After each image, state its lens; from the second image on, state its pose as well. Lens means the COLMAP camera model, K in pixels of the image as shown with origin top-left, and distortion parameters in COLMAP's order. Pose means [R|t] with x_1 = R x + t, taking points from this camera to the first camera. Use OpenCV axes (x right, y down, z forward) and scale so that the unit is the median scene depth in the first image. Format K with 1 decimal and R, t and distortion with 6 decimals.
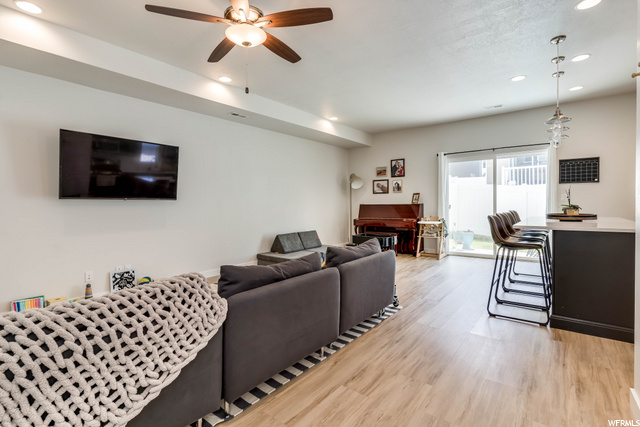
lens RADIAL K [[312.1, 0, 317.2], [0, 312.1, 210.3], [0, 0, 1]] dist [0.003530, -0.001069]
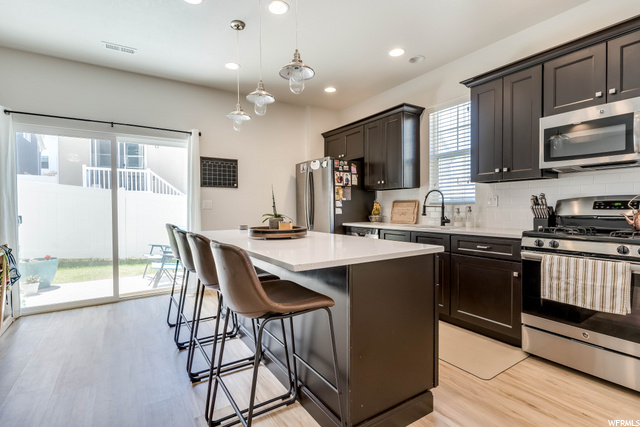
lens RADIAL K [[312.1, 0, 318.7], [0, 312.1, 213.8], [0, 0, 1]] dist [0.003530, -0.001069]
pose [[0.331547, -0.009329, 0.943393, 0.121445], [0.022864, 0.999737, 0.001851, -0.011682], [-0.943162, 0.020956, 0.331673, 0.423248]]
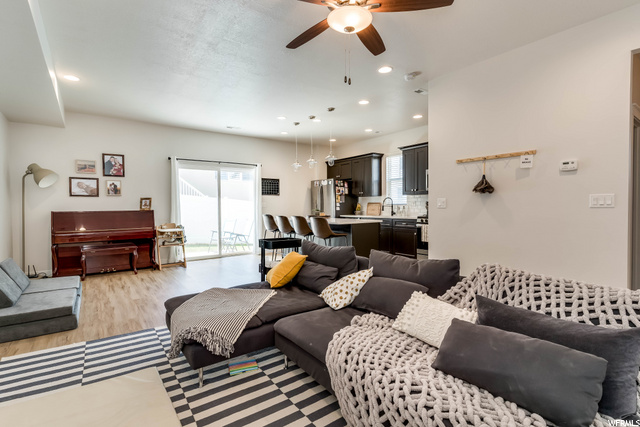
lens RADIAL K [[312.1, 0, 316.9], [0, 312.1, 213.3], [0, 0, 1]] dist [0.003530, -0.001069]
pose [[0.278079, -0.012940, 0.960471, -0.449589], [0.024840, 0.999672, 0.006276, -0.006165], [-0.960237, 0.022113, 0.278309, 0.341923]]
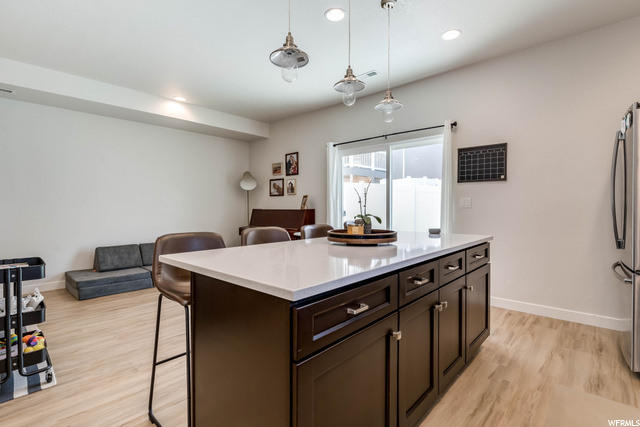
lens RADIAL K [[312.1, 0, 318.2], [0, 312.1, 215.5], [0, 0, 1]] dist [0.003530, -0.001069]
pose [[0.997318, 0.010062, -0.072491, 0.469728], [-0.009534, 0.999926, 0.007621, -0.013289], [0.072562, -0.006909, 0.997340, 0.255487]]
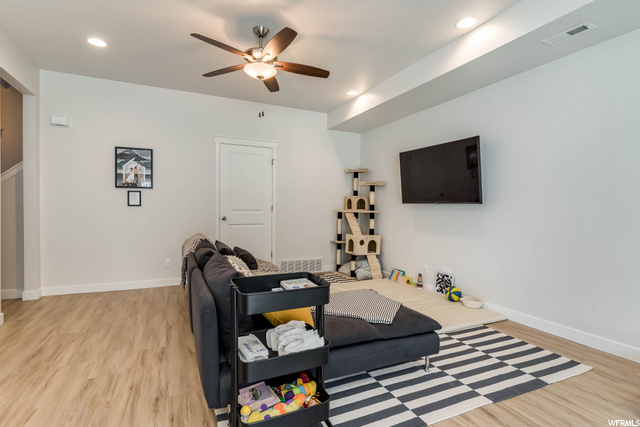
lens RADIAL K [[312.1, 0, 320.8], [0, 312.1, 213.7], [0, 0, 1]] dist [0.003530, -0.001069]
pose [[-0.444773, 0.023117, -0.895345, 0.316965], [-0.027581, 0.998839, 0.039491, -0.021404], [0.895219, 0.042259, -0.443619, 0.716681]]
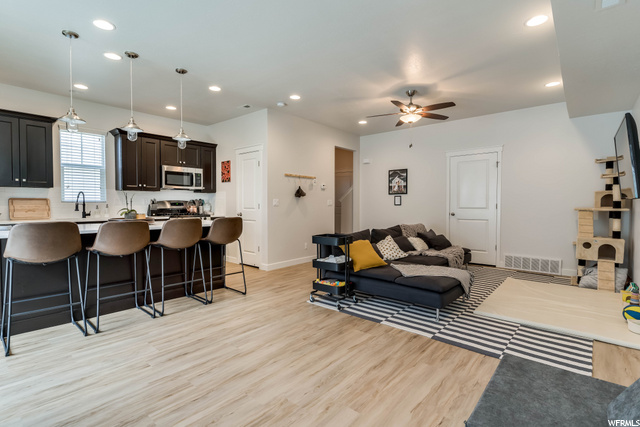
lens RADIAL K [[312.1, 0, 320.0], [0, 312.1, 211.8], [0, 0, 1]] dist [0.003530, -0.001069]
pose [[-0.998944, 0.008012, 0.045232, 0.100767], [0.010051, 0.998935, 0.045035, -0.030004], [-0.044823, 0.045442, -0.997961, 1.195828]]
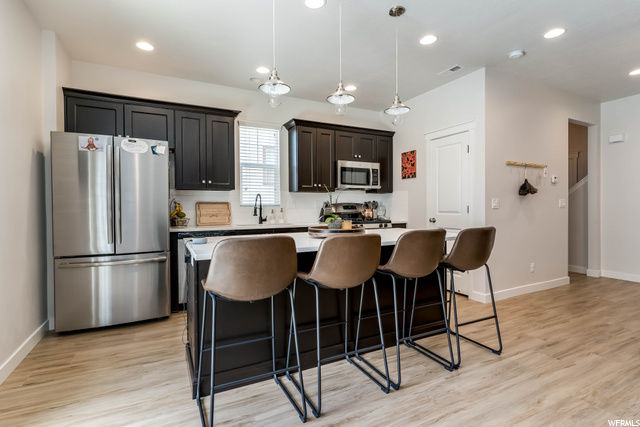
lens RADIAL K [[312.1, 0, 315.8], [0, 312.1, 210.6], [0, 0, 1]] dist [0.003530, -0.001069]
pose [[-0.906665, 0.013521, 0.421635, 0.338137], [0.026292, 0.999354, 0.024489, -0.027802], [-0.421031, 0.033289, -0.906435, 1.004111]]
